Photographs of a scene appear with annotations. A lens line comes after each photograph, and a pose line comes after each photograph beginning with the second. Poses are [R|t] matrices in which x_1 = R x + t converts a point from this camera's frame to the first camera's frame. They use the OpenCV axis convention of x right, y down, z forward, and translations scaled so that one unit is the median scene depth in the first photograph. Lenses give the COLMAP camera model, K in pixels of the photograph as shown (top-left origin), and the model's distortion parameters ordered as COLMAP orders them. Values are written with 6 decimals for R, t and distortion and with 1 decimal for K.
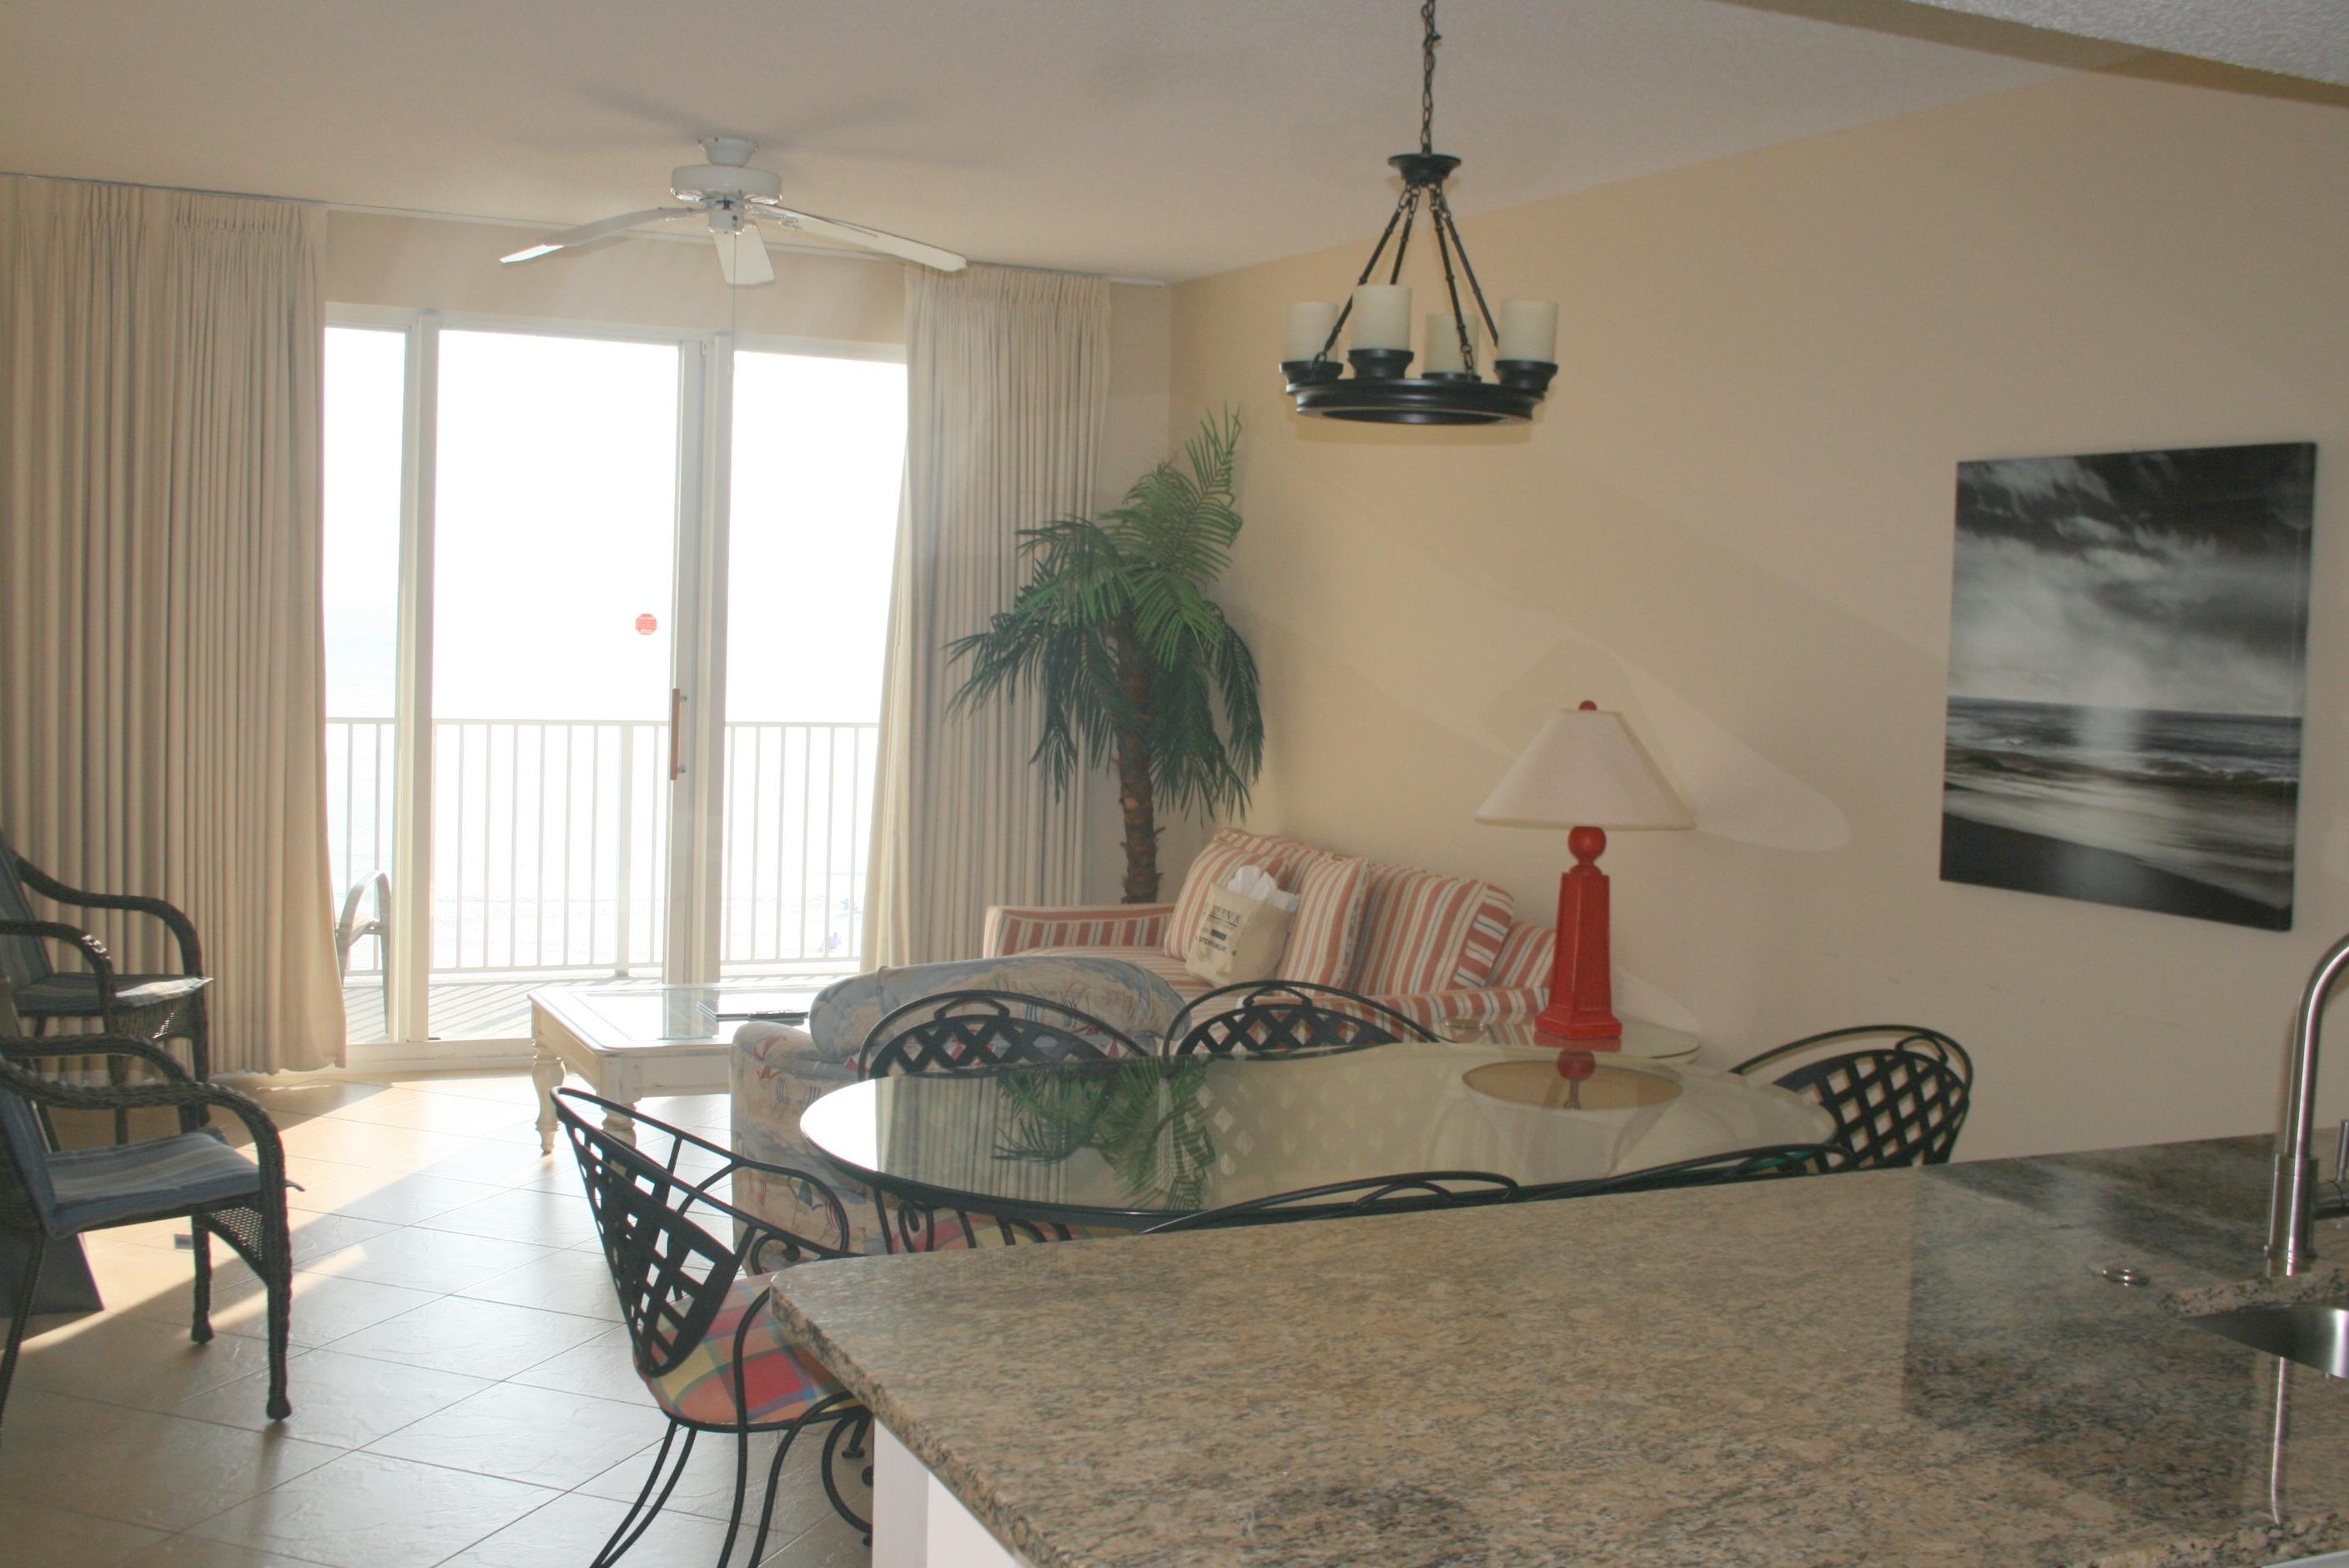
lens RADIAL K [[2568.3, 0, 1174.5], [0, 2568.3, 784.0], [0, 0, 1]] dist [0.004497, -0.004117]
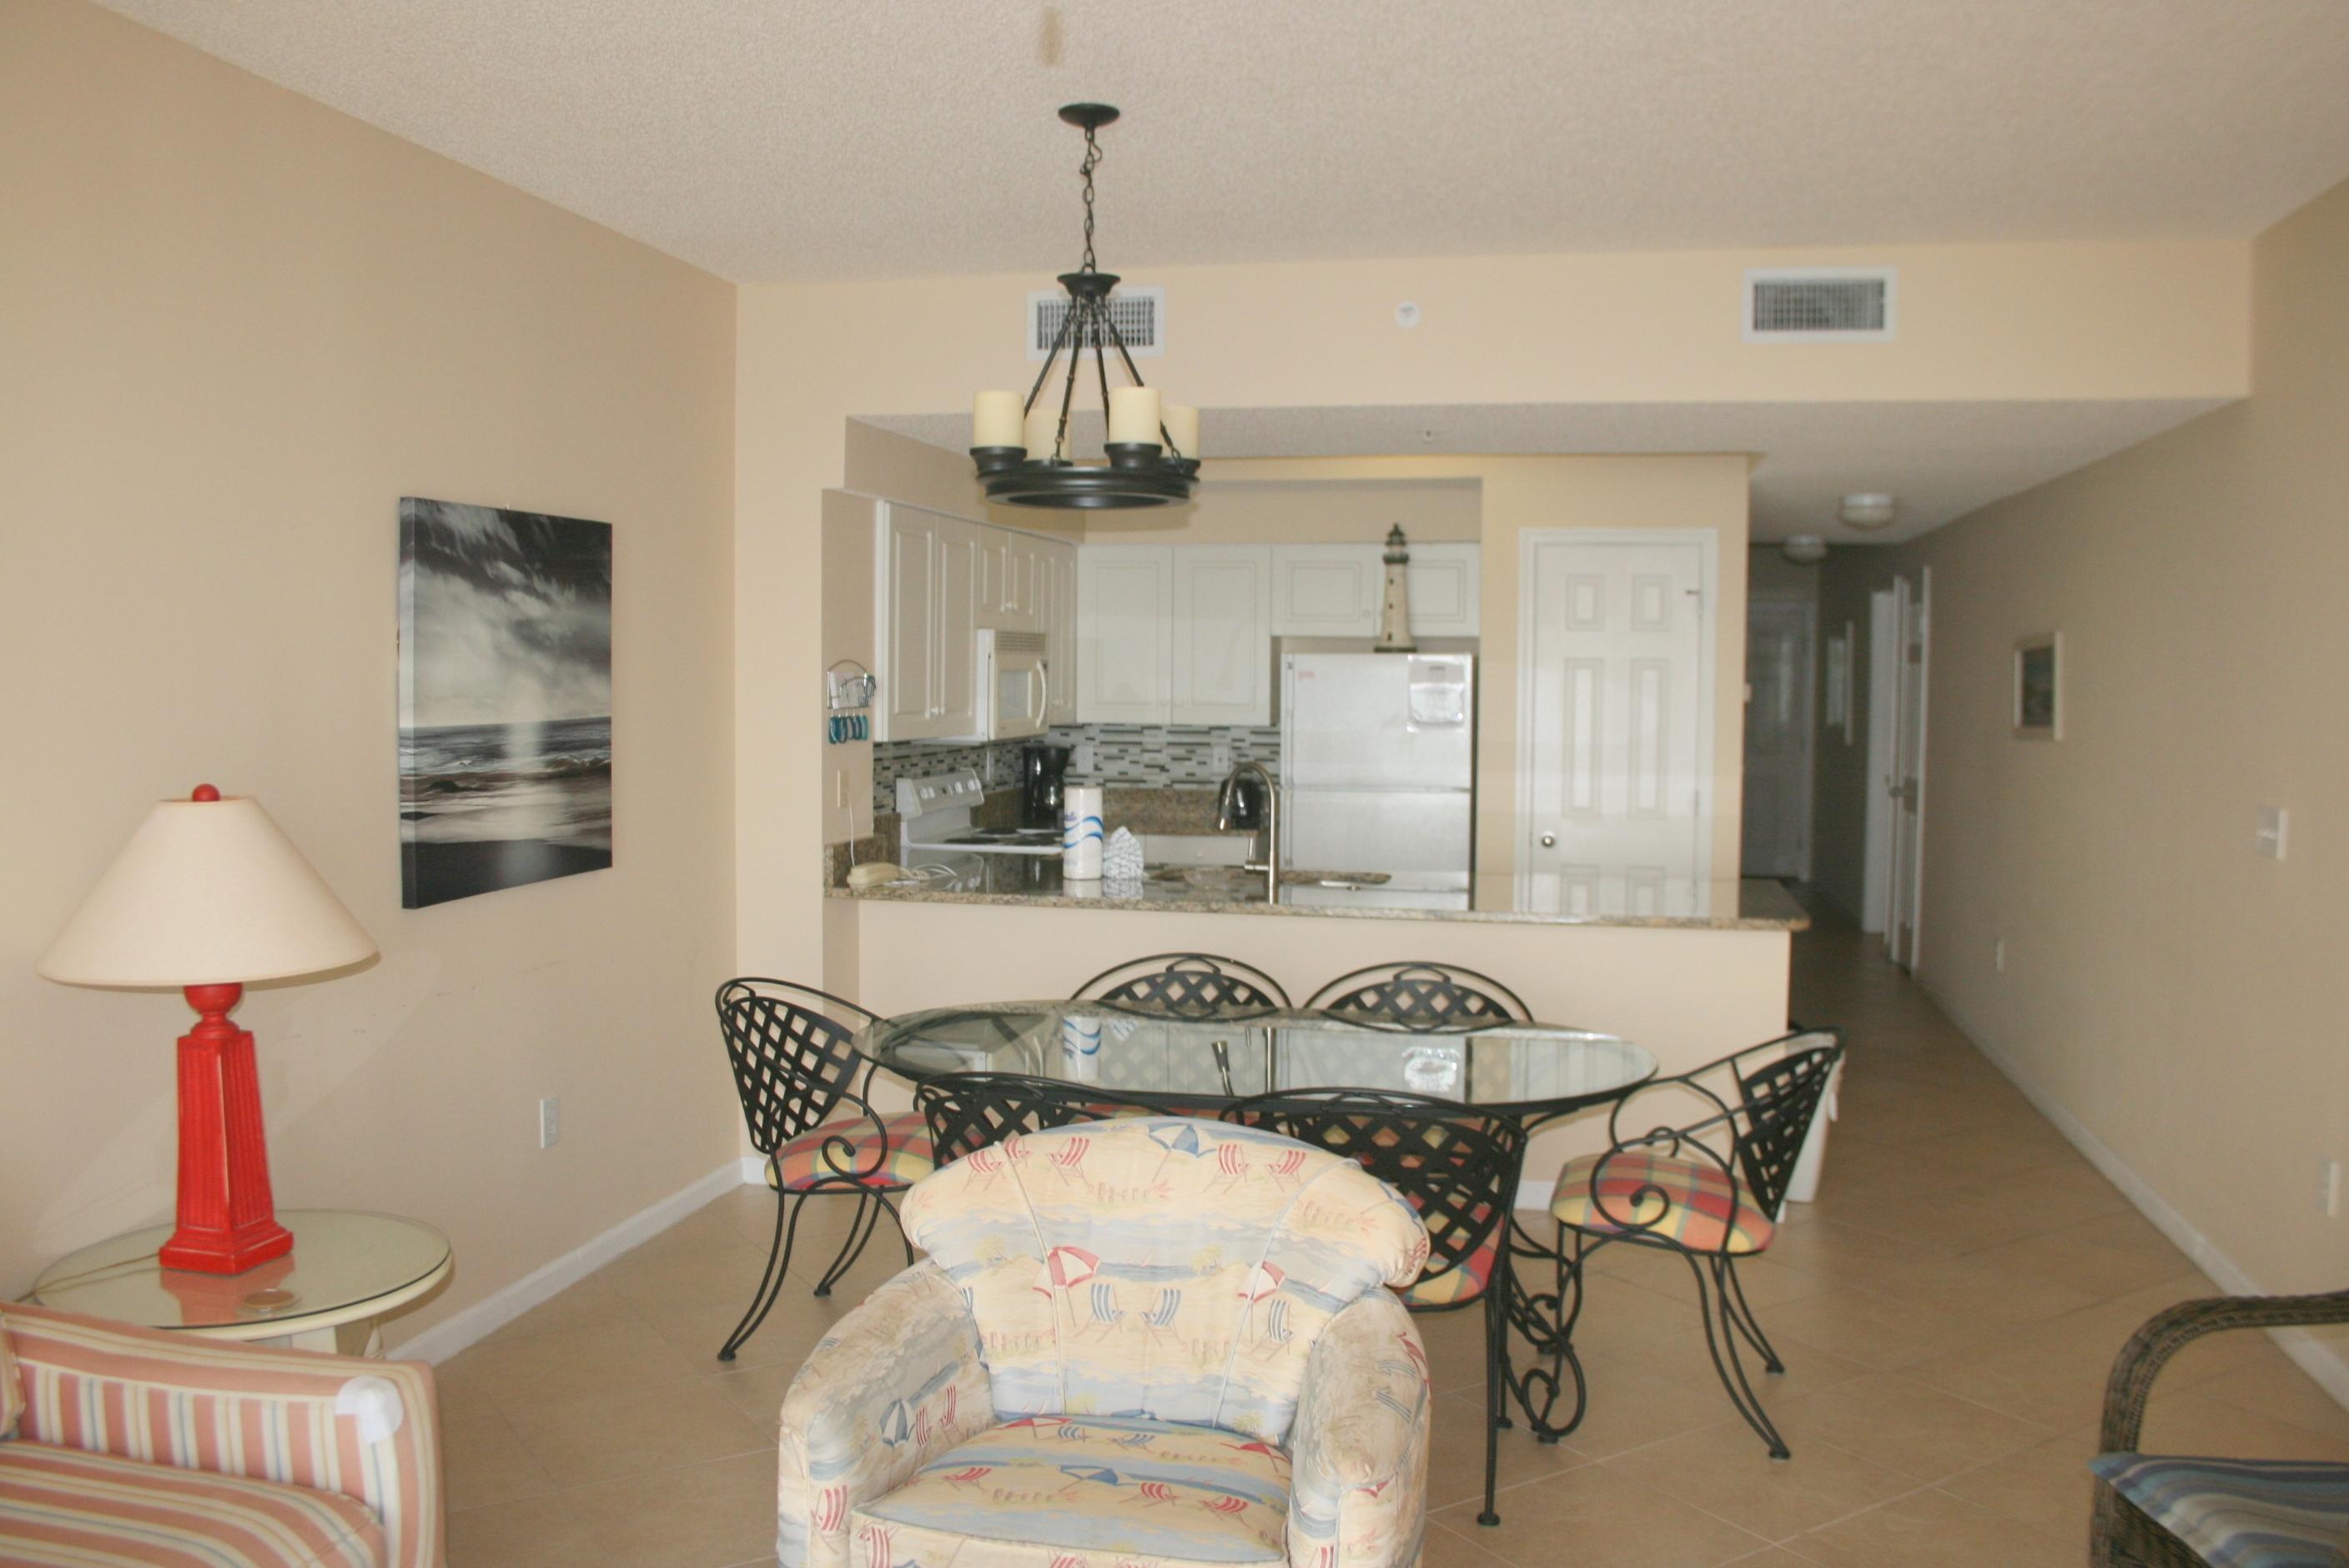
lens RADIAL K [[1881.9, 0, 1174.5], [0, 1881.9, 784.0], [0, 0, 1]] dist [-0.000278, 0.000648]
pose [[-0.772090, -0.081448, 0.630273, -0.429696], [0.009612, 0.990143, 0.139727, -0.121208], [-0.635441, 0.113939, -0.763697, 1.475106]]
